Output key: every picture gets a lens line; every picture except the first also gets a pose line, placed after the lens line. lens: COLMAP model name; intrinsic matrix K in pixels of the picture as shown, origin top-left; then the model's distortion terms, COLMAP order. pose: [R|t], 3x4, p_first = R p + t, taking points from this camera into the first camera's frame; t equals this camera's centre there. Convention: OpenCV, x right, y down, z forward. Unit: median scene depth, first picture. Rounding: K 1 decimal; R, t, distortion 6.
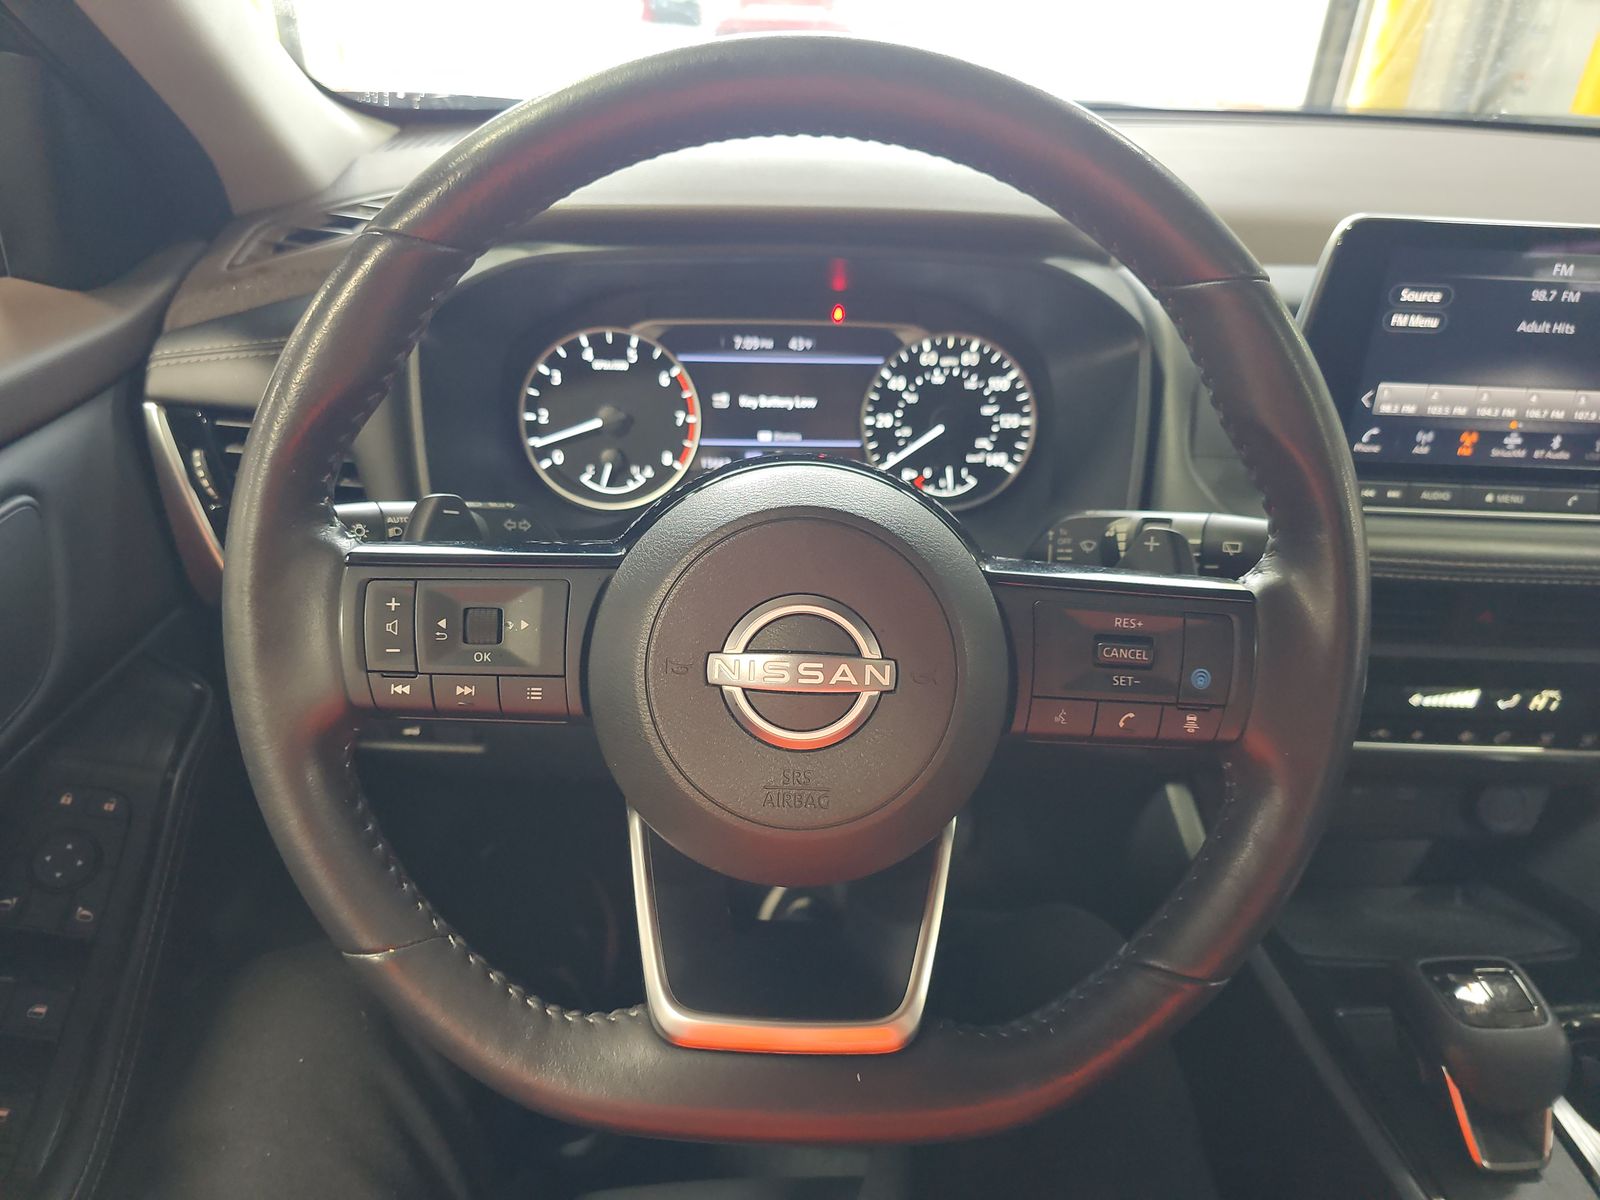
lens RADIAL K [[986.4, 0, 800.0], [0, 986.4, 600.0], [0, 0, 1]] dist [0.001720, -0.026410]
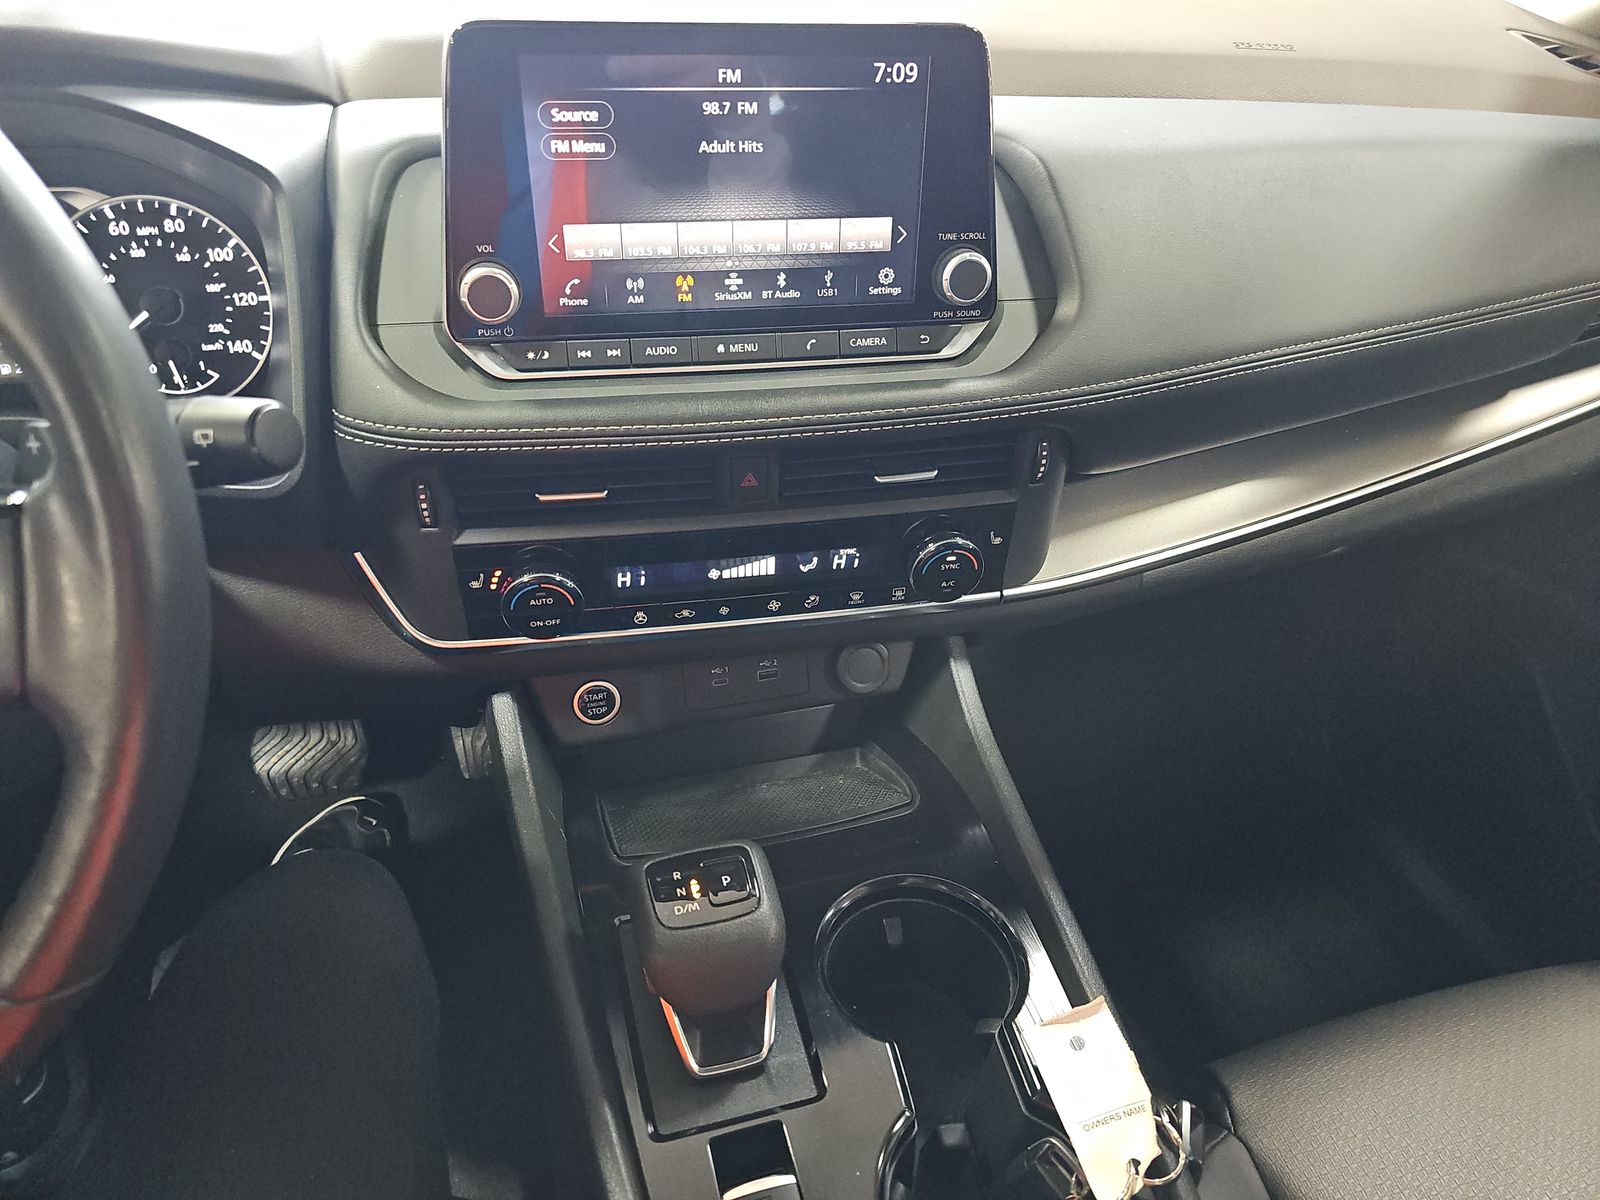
lens RADIAL K [[986.4, 0, 800.0], [0, 986.4, 600.0], [0, 0, 1]] dist [0.001720, -0.026410]
pose [[0.971009, -0.128536, 0.201544, 0.475297], [0.104620, 0.986604, 0.125166, 0.015923], [-0.214933, -0.100452, 0.971449, 0.064819]]
